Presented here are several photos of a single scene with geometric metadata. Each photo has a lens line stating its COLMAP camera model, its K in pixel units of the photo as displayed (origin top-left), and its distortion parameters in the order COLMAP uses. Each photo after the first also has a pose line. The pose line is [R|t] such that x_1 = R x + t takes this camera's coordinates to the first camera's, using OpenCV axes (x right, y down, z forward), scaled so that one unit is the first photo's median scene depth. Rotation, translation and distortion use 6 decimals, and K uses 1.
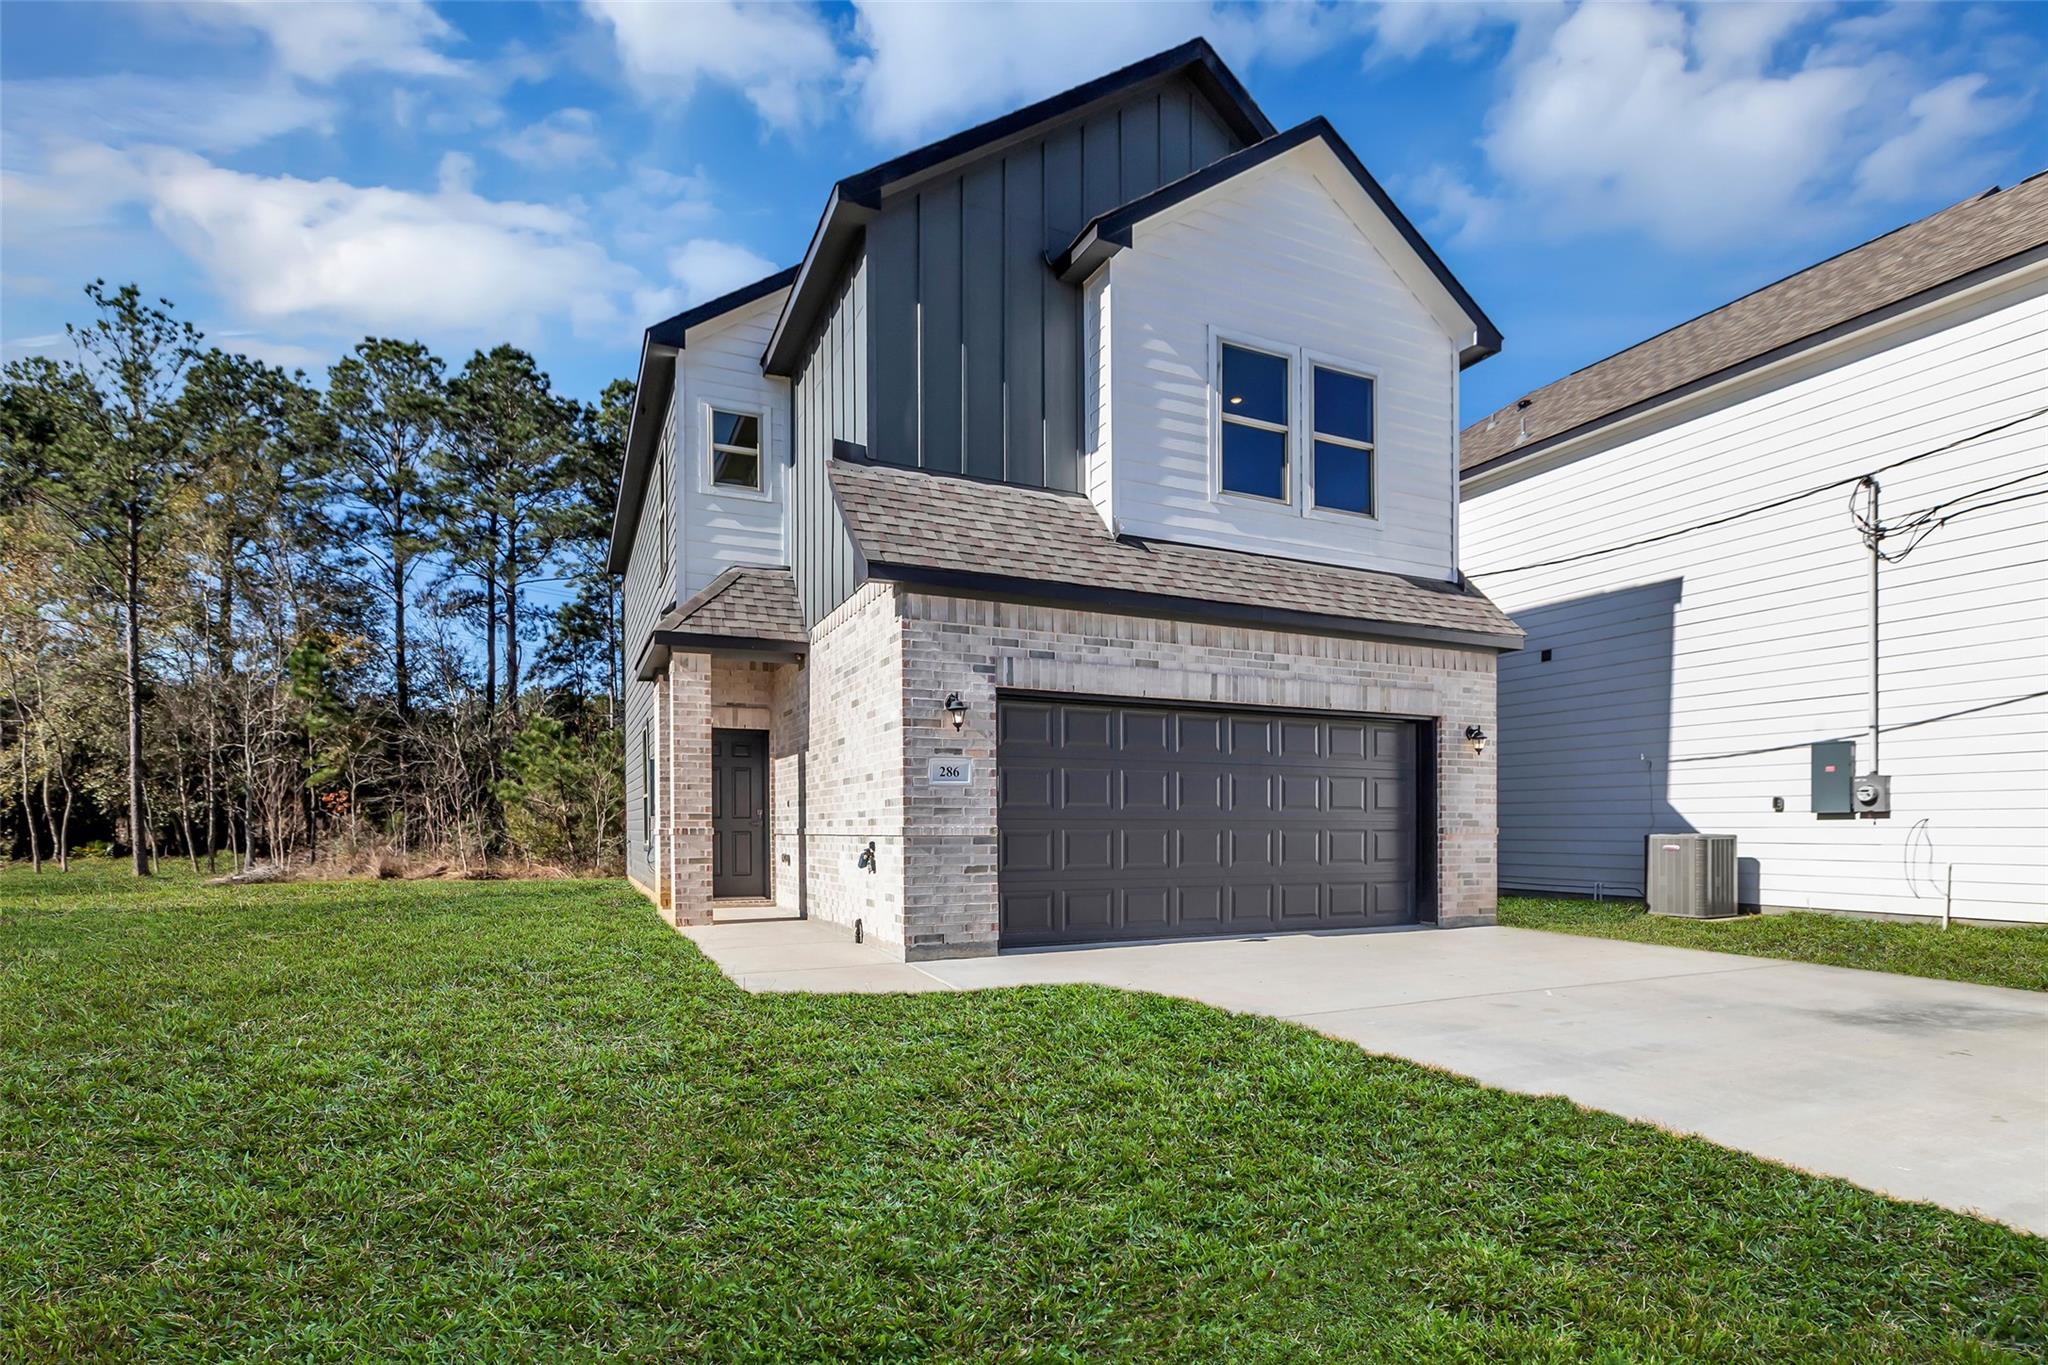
lens RADIAL K [[906.4, 0, 1032.1], [0, 906.4, 694.7], [0, 0, 1]] dist [0.002107, 0.000147]
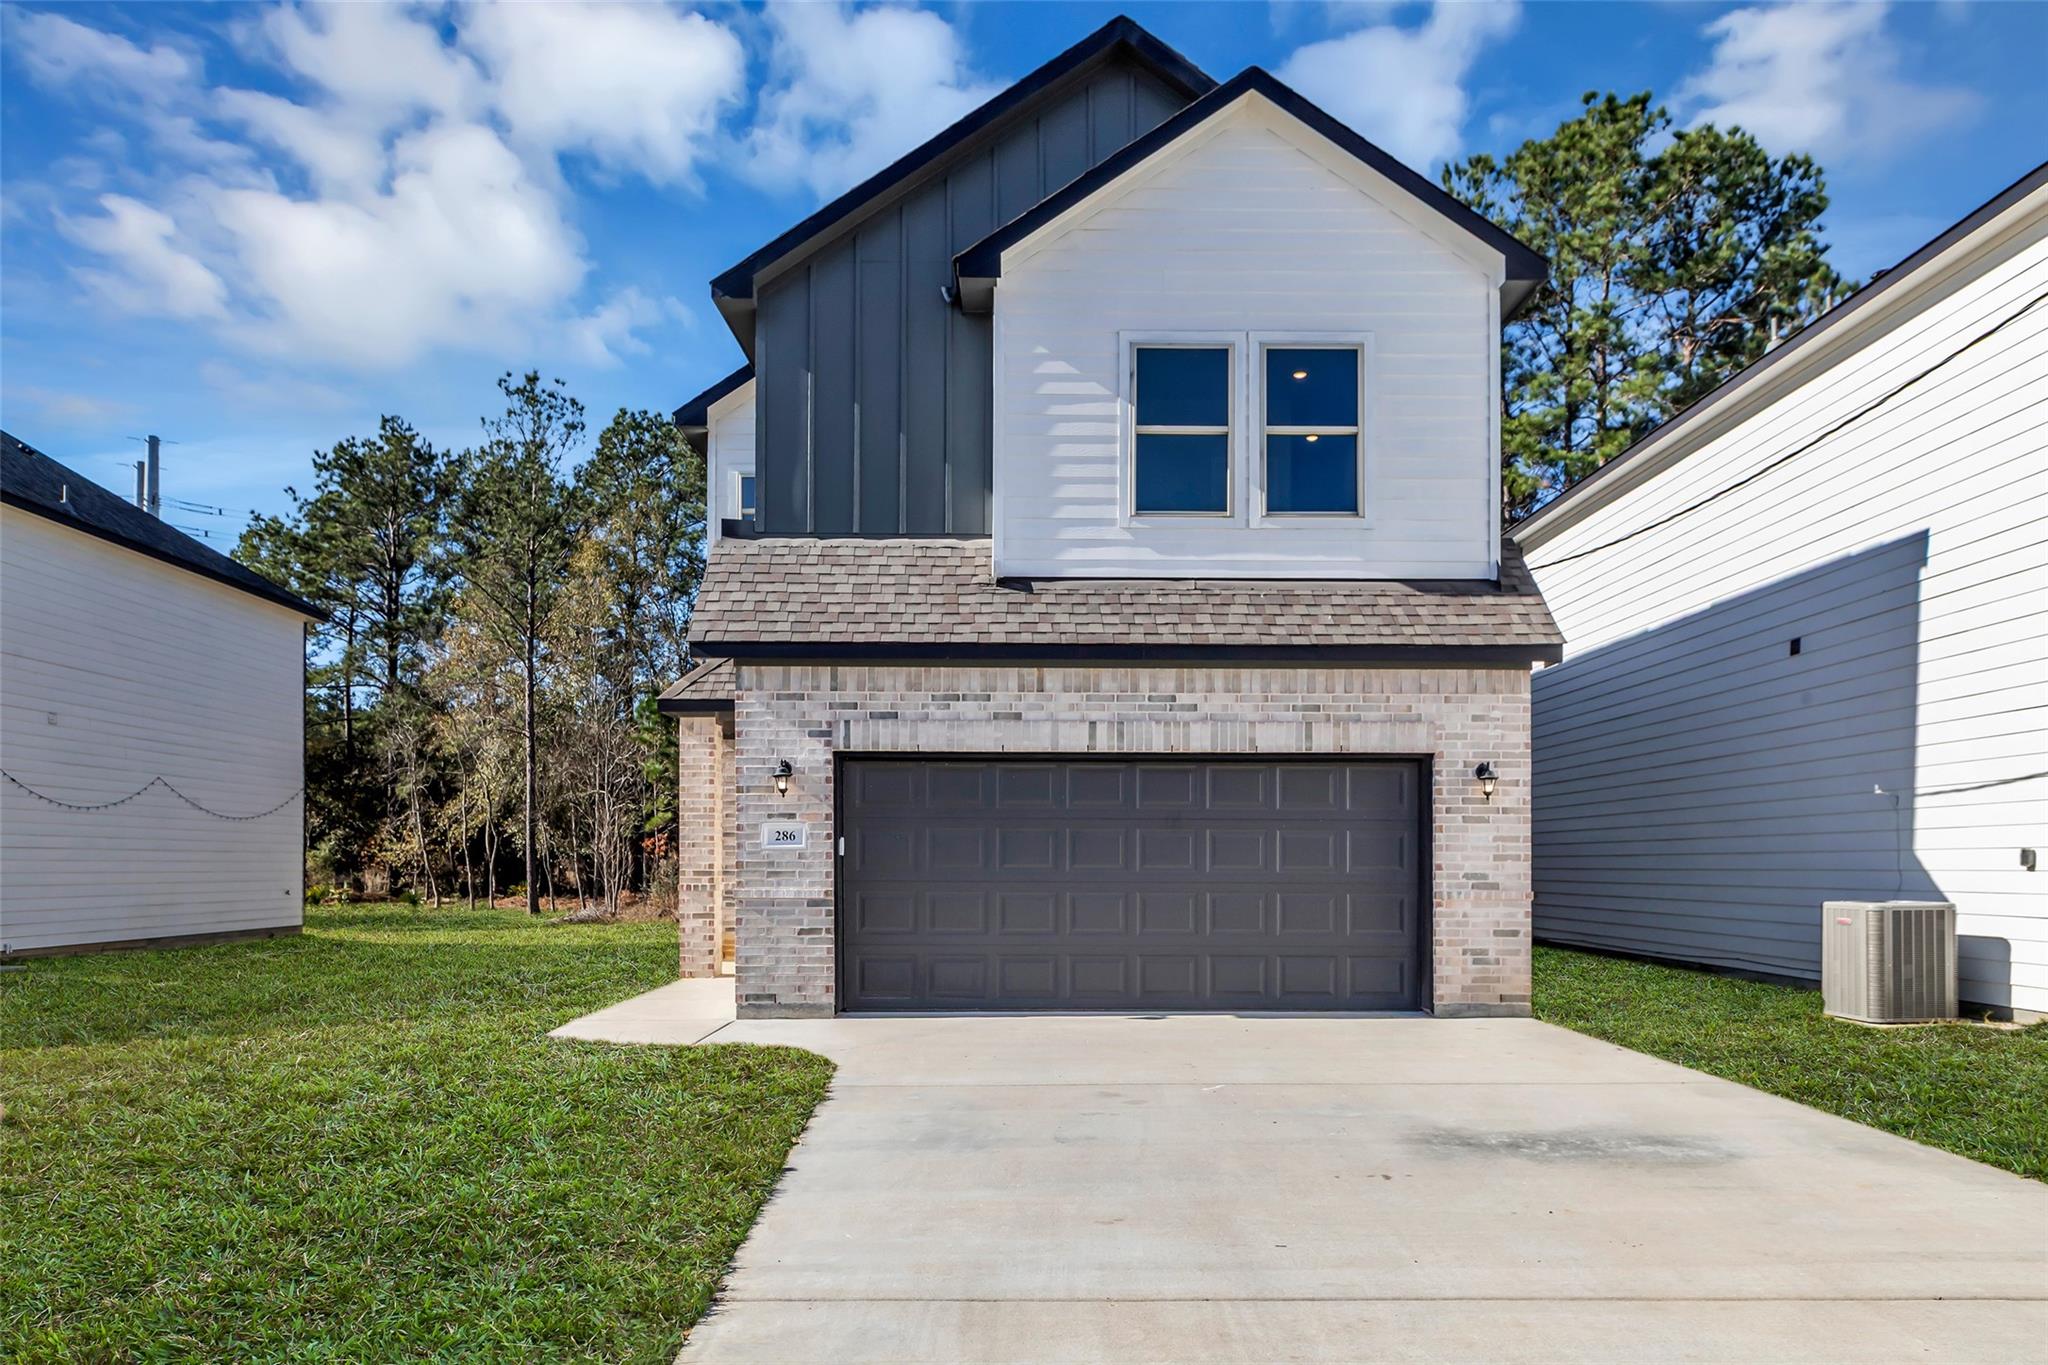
lens RADIAL K [[1093.0, 0, 1024.0], [0, 1093.0, 682.5], [0, 0, 1]] dist [0.000457, -0.001098]
pose [[0.928000, -0.060359, -0.367658, 0.502016], [0.051396, 0.998095, -0.034132, -0.026254], [0.369018, 0.012779, 0.929335, -0.046679]]
